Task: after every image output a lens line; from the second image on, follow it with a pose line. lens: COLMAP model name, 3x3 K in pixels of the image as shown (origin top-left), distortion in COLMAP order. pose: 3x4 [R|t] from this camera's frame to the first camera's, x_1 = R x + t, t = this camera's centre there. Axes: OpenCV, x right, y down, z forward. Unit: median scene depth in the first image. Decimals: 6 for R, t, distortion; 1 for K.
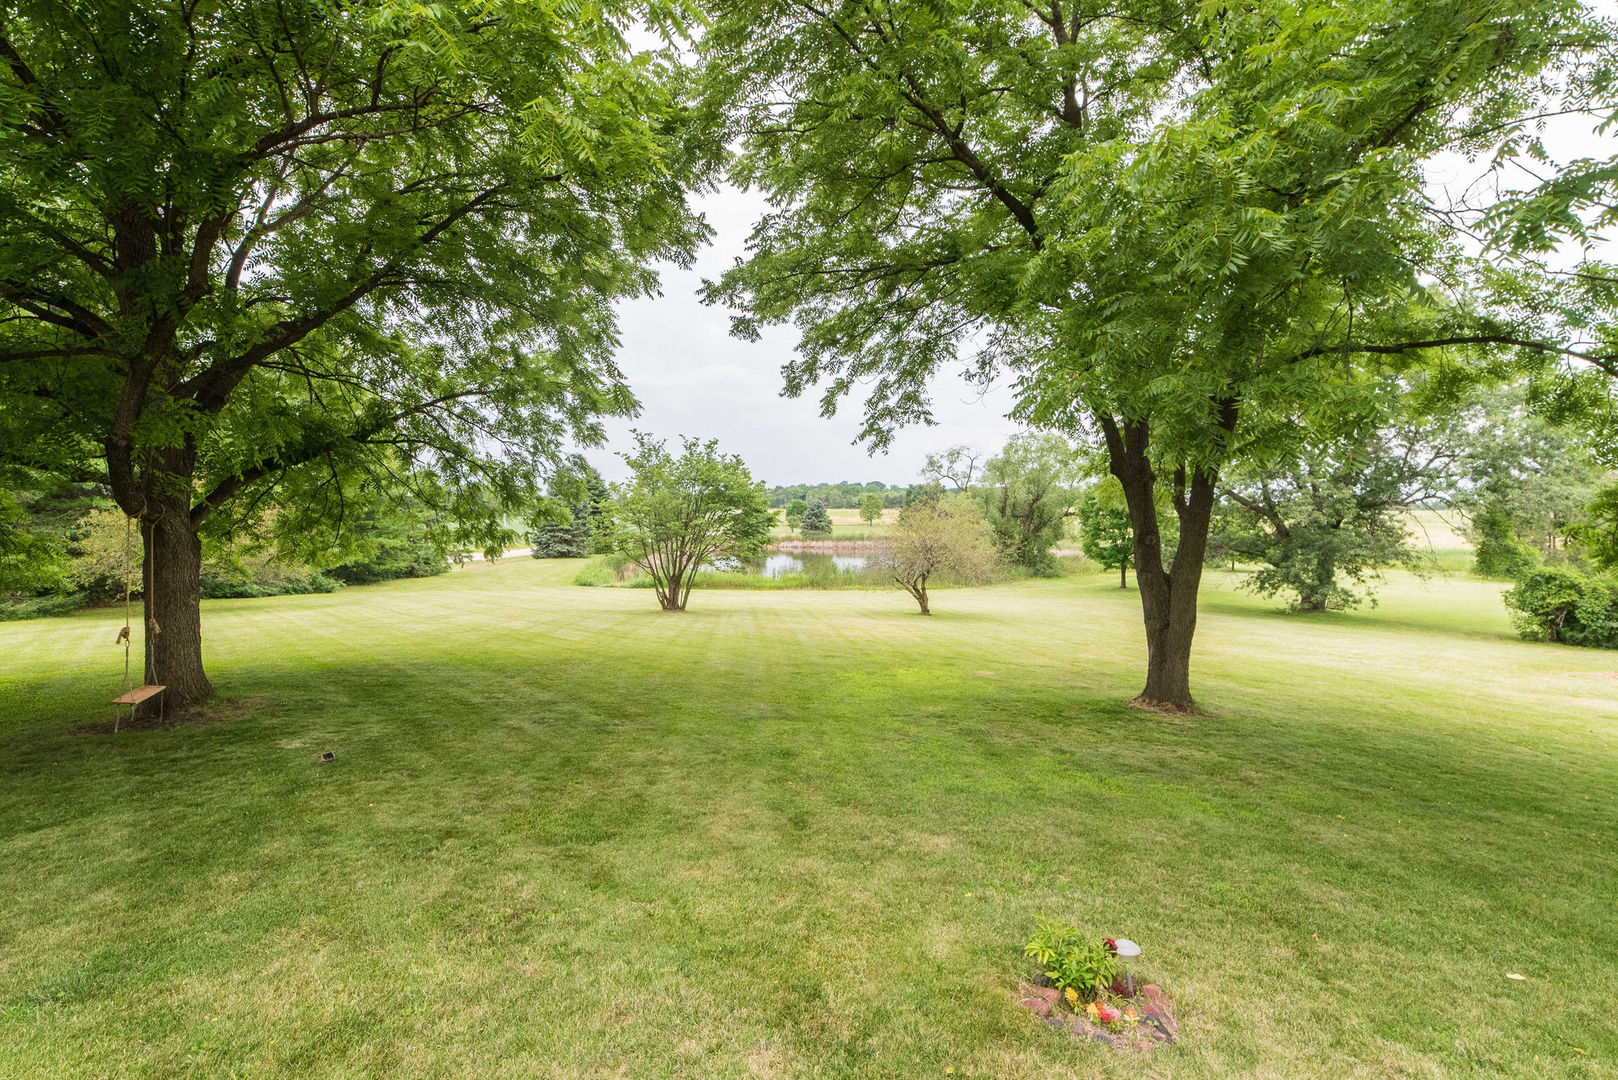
lens RADIAL K [[726.2, 0, 793.4], [0, 726.2, 509.1], [0, 0, 1]] dist [-0.014626, 0.000059]
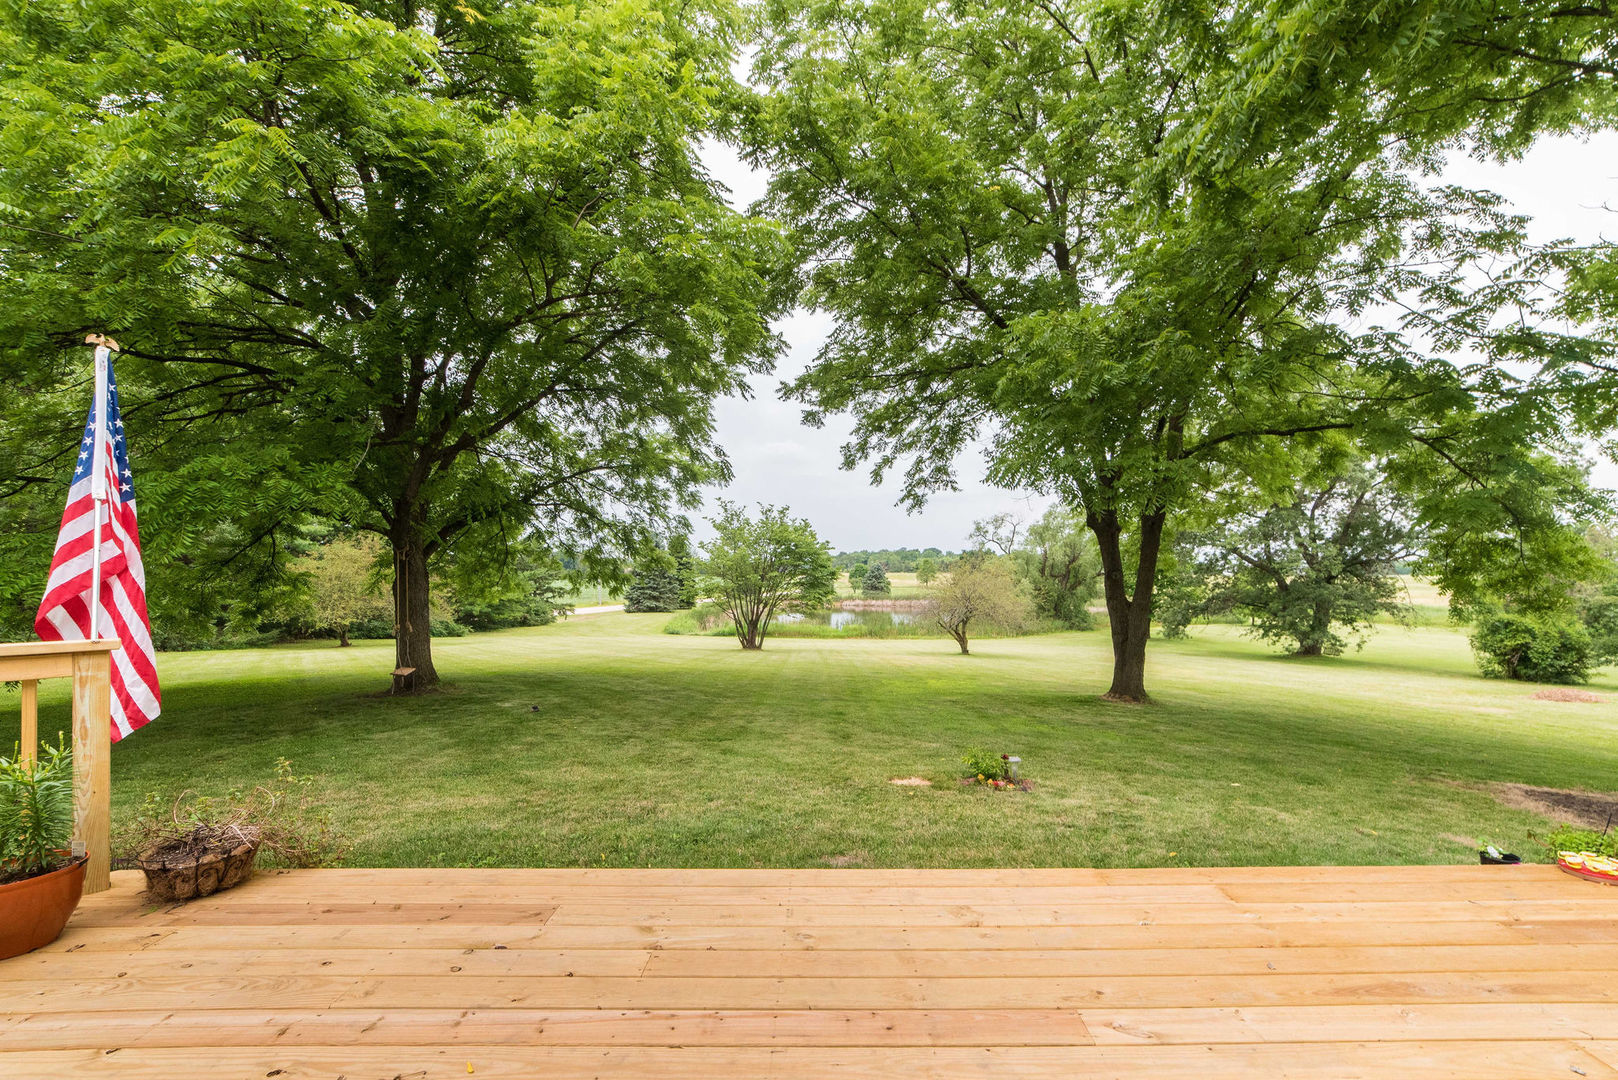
lens RADIAL K [[688.4, 0, 832.7], [0, 688.4, 554.9], [0, 0, 1]] dist [-0.012842, 0.000124]
pose [[0.999345, 0.000894, -0.036173, 0.013481], [-0.002036, 0.999500, -0.031545, 0.033595], [0.036127, 0.031598, 0.998848, -0.209162]]
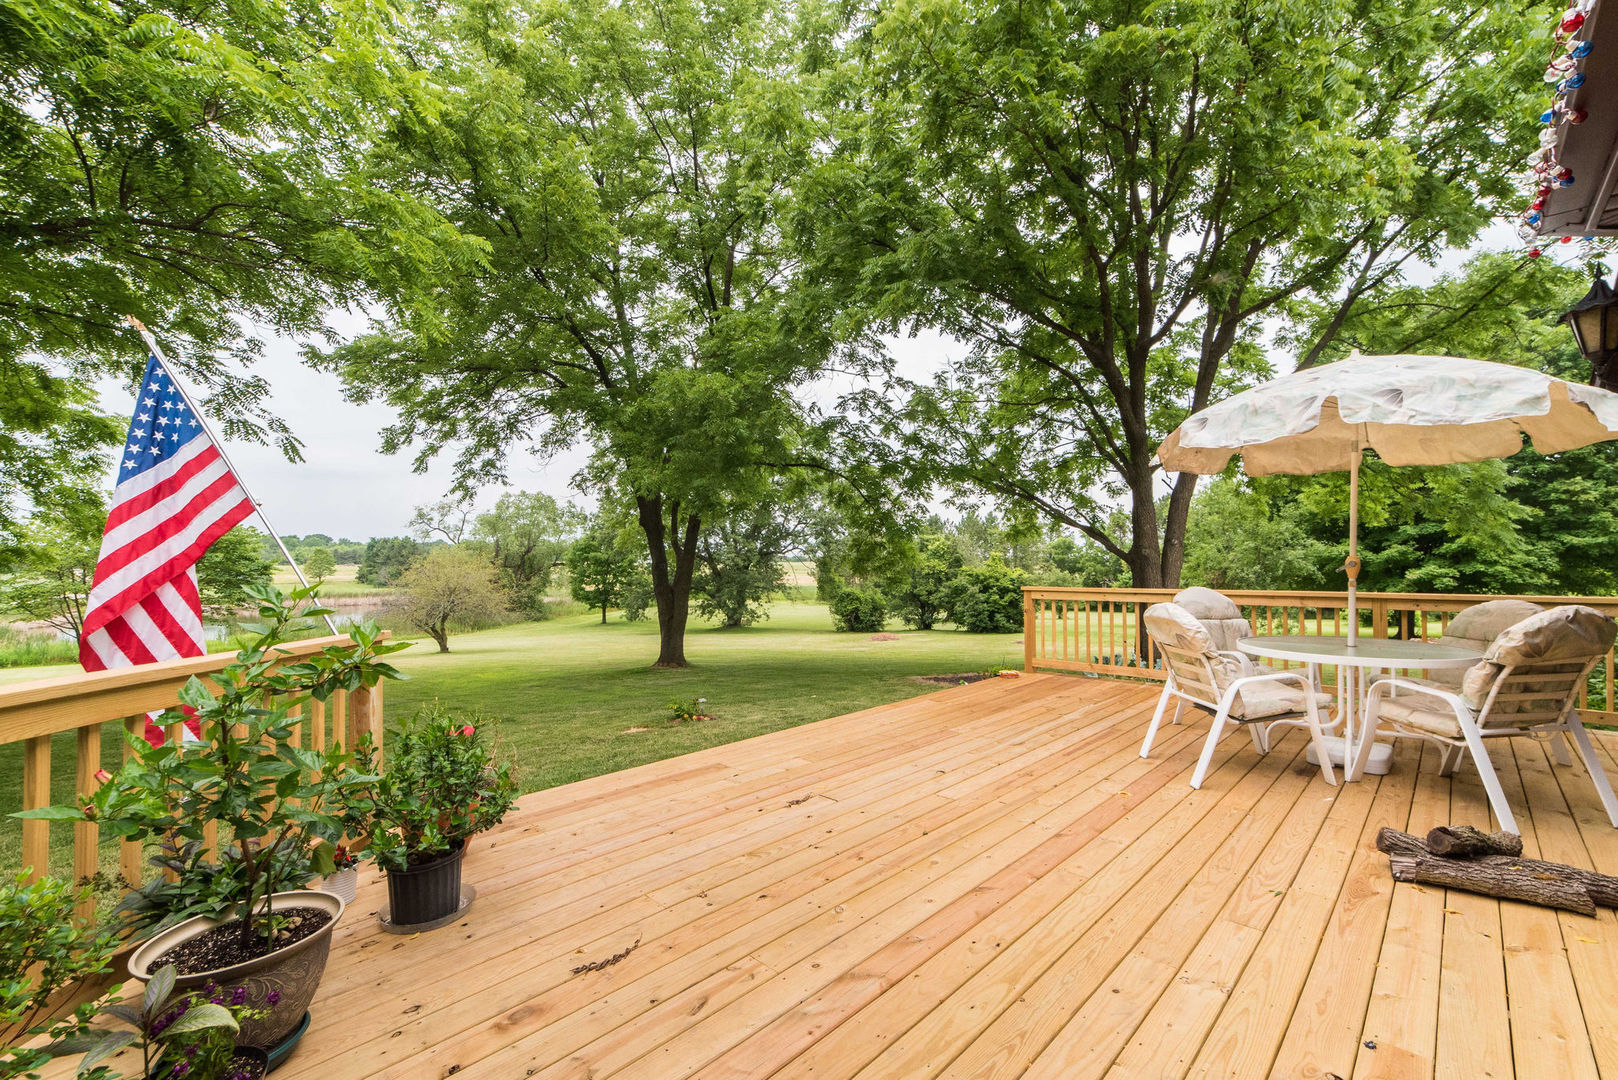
lens RADIAL K [[696.4, 0, 841.0], [0, 696.4, 487.9], [0, 0, 1]] dist [-0.000649, 0.000015]
pose [[0.705531, 0.068157, 0.705394, -0.257154], [0.011582, 0.994122, -0.107640, 0.030194], [-0.708584, 0.084113, 0.700595, -0.302326]]
